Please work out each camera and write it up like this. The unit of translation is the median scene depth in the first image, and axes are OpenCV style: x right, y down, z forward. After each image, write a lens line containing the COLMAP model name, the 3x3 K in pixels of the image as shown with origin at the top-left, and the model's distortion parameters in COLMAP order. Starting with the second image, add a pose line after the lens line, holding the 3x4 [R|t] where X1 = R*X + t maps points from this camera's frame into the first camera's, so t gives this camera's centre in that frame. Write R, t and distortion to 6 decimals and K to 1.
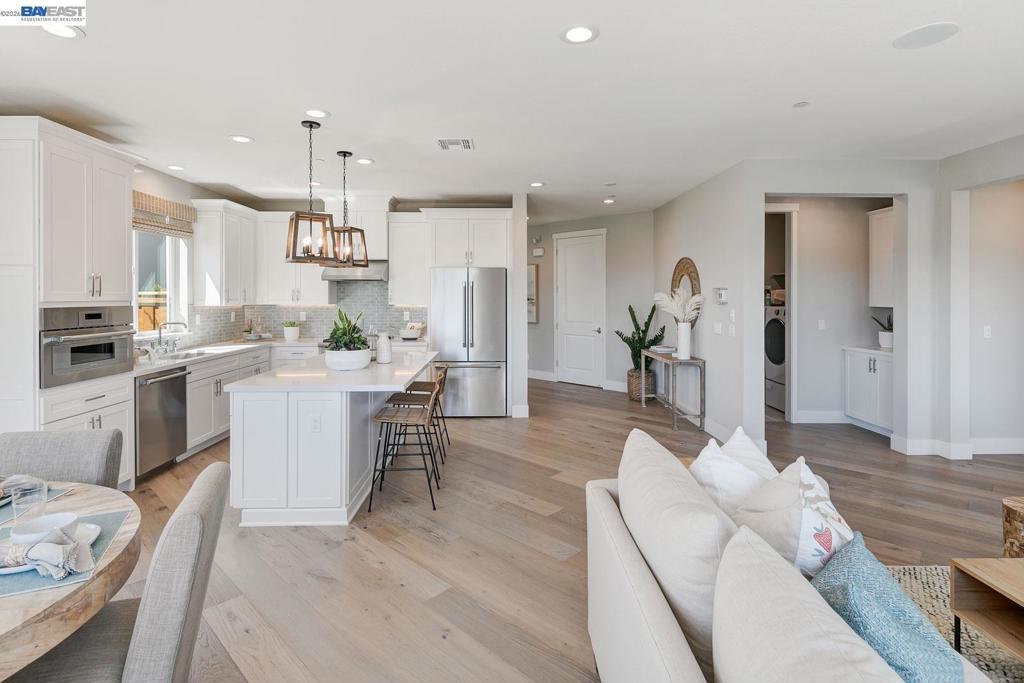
lens RADIAL K [[507.5, 0, 511.7], [0, 507.5, 301.7], [0, 0, 1]] dist [-0.002184, -0.000835]
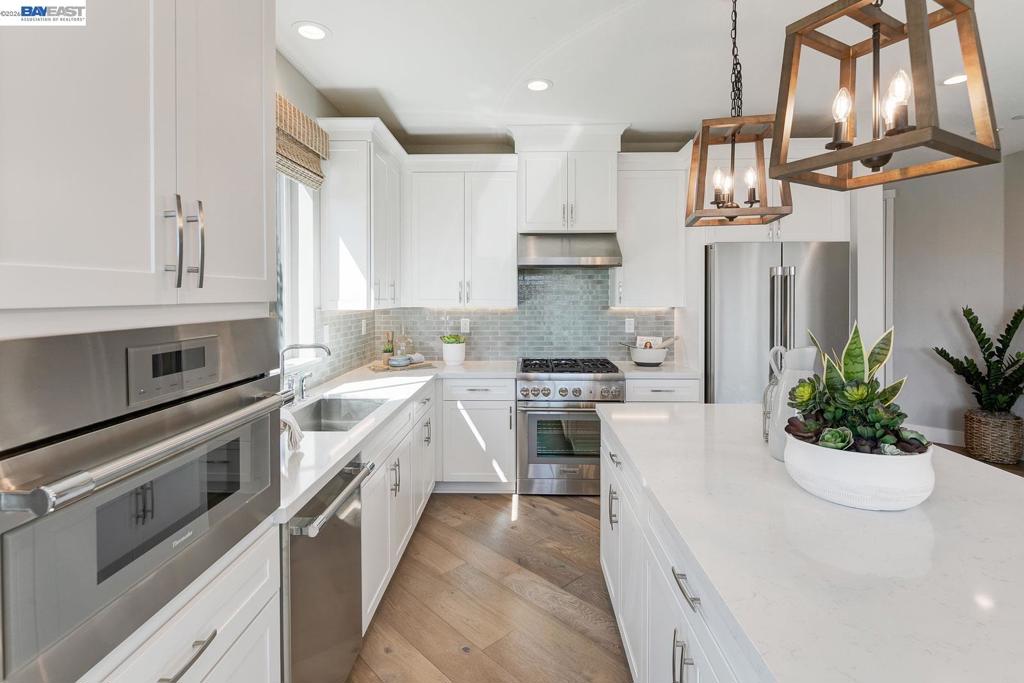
lens RADIAL K [[507.5, 0, 511.7], [0, 507.5, 301.7], [0, 0, 1]] dist [-0.002184, -0.000835]
pose [[0.998651, 0.000062, -0.051919, -0.354864], [0.000009, 0.999999, 0.001361, -0.001845], [0.051919, -0.001360, 0.998650, 0.413126]]
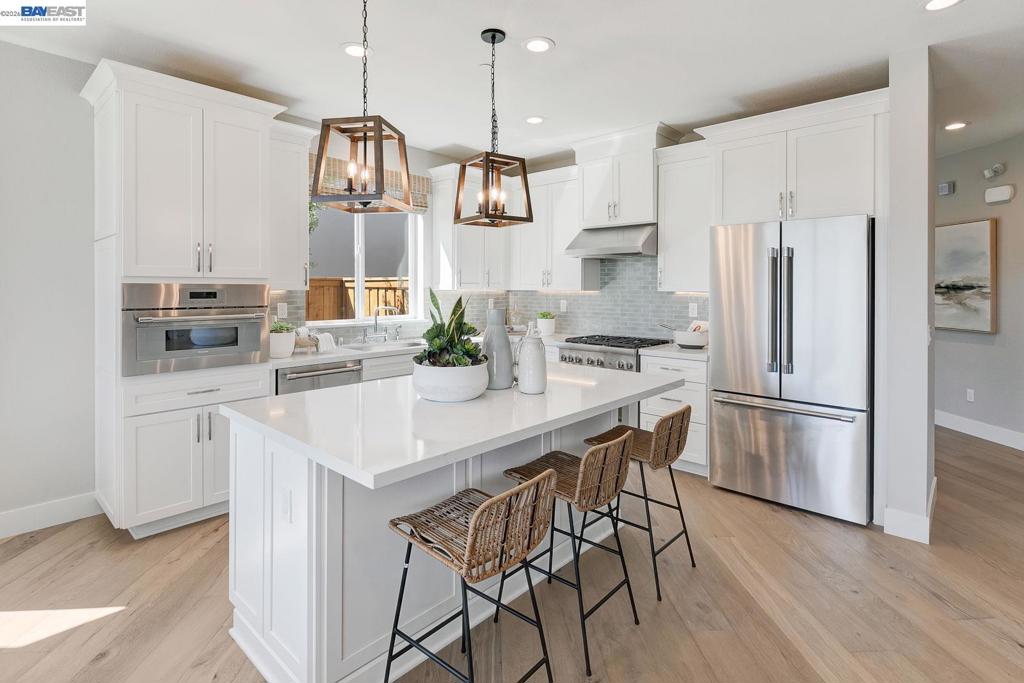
lens RADIAL K [[502.0, 0, 514.4], [0, 502.0, 292.0], [0, 0, 1]] dist [-0.002061, -0.000423]
pose [[0.719575, 0.008504, -0.694363, 0.076885], [-0.012382, 0.999923, -0.000586, 0.009823], [0.694305, 0.009019, 0.719625, 0.432551]]
